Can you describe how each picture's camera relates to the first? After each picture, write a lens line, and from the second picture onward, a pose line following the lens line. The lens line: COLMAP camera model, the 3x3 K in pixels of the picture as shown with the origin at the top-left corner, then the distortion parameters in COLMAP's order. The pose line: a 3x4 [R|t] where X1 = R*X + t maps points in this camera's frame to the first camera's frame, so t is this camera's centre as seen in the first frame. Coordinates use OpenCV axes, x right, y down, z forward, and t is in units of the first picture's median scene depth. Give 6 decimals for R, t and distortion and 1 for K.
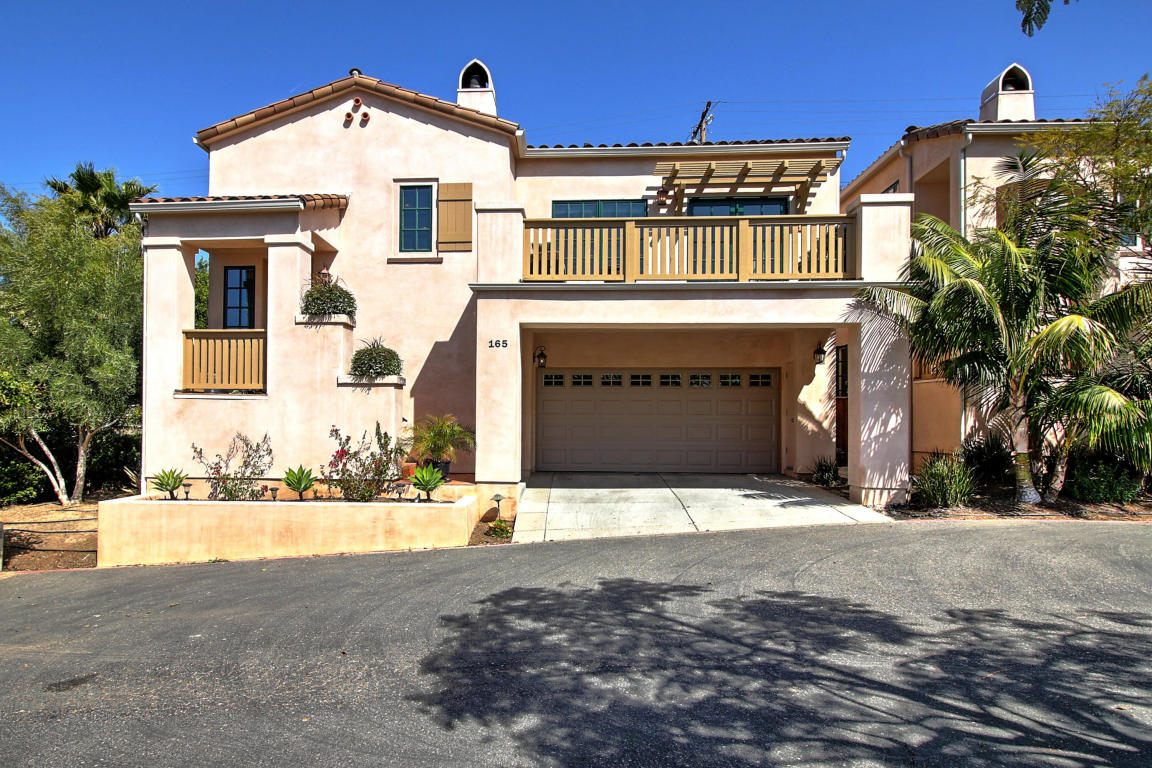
lens RADIAL K [[617.8, 0, 576.2], [0, 617.8, 391.3], [0, 0, 1]] dist [-0.001775, -0.004776]
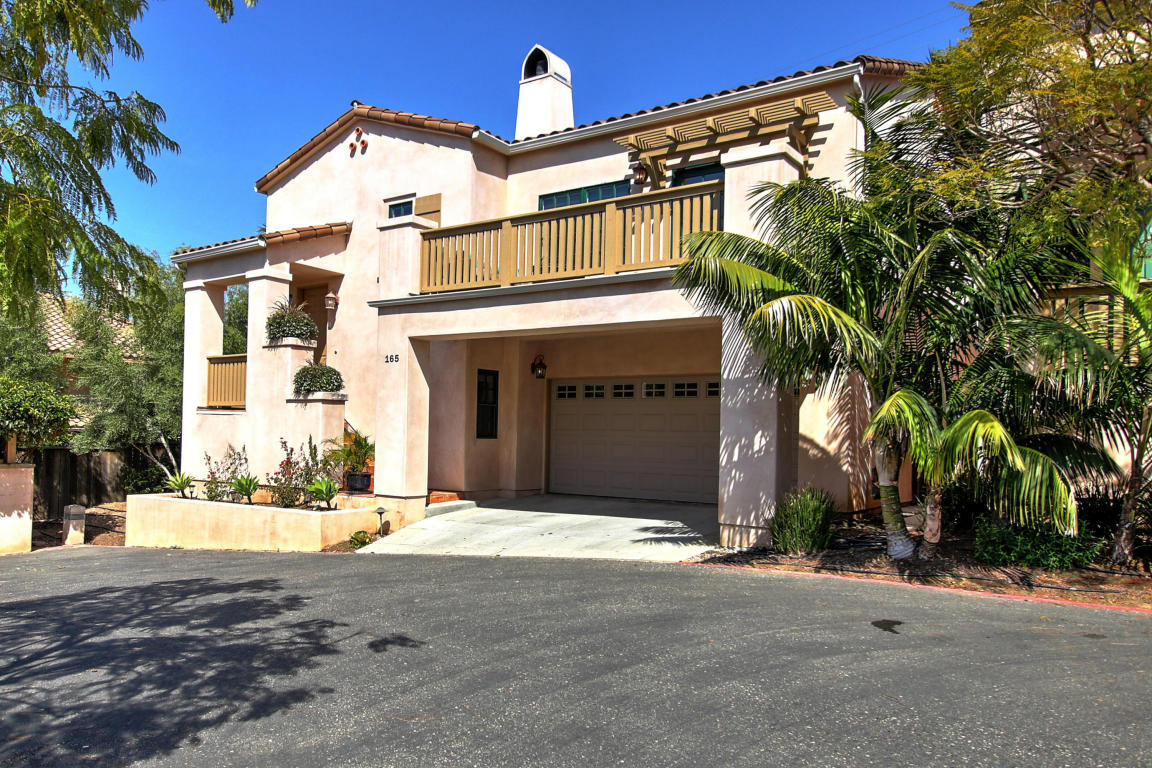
lens RADIAL K [[756.9, 0, 538.5], [0, 756.9, 391.2], [0, 0, 1]] dist [0.001004, 0.006203]
pose [[0.874191, -0.018330, -0.485235, 0.650860], [0.010132, 0.999758, -0.019514, 0.002568], [0.485476, 0.012143, 0.874166, 0.032954]]
